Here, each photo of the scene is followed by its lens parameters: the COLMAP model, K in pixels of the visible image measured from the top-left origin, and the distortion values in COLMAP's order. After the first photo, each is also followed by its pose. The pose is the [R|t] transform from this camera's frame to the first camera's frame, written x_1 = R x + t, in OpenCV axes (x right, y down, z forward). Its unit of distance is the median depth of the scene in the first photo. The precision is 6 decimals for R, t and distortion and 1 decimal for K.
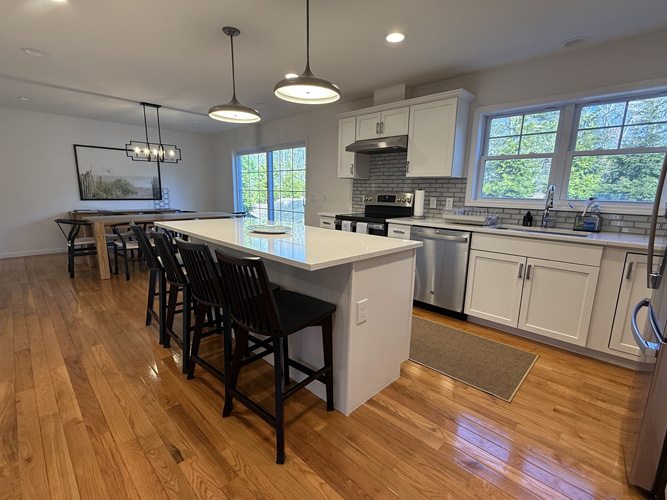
lens RADIAL K [[313.8, 0, 329.5], [0, 313.8, 252.4], [0, 0, 1]] dist [-0.001978, -0.000821]
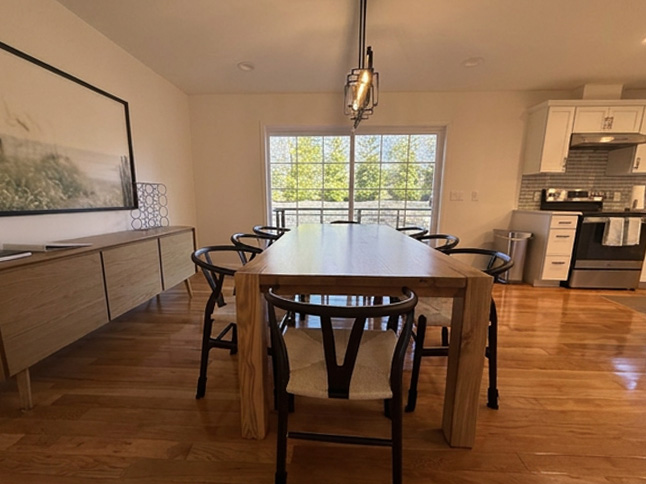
lens RADIAL K [[259.4, 0, 322.3], [0, 259.4, 241.2], [0, 0, 1]] dist [-0.000726, 0.000230]
pose [[0.741614, -0.127541, 0.658591, -1.162734], [0.137805, 0.989787, 0.036503, -0.189675], [-0.656520, 0.063686, 0.751615, 1.056339]]
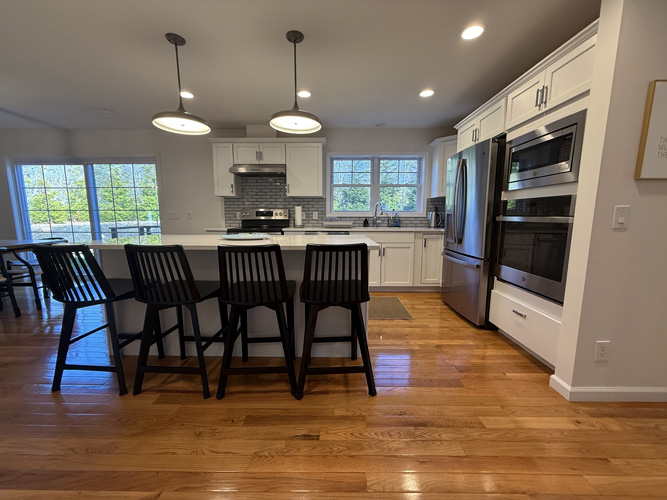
lens RADIAL K [[267.8, 0, 331.0], [0, 267.8, 250.4], [0, 0, 1]] dist [-0.000726, 0.000230]
pose [[0.719256, -0.107380, 0.686397, -0.416599], [0.148825, 0.988863, -0.001251, 0.011682], [-0.678618, 0.103053, 0.727226, 0.091189]]
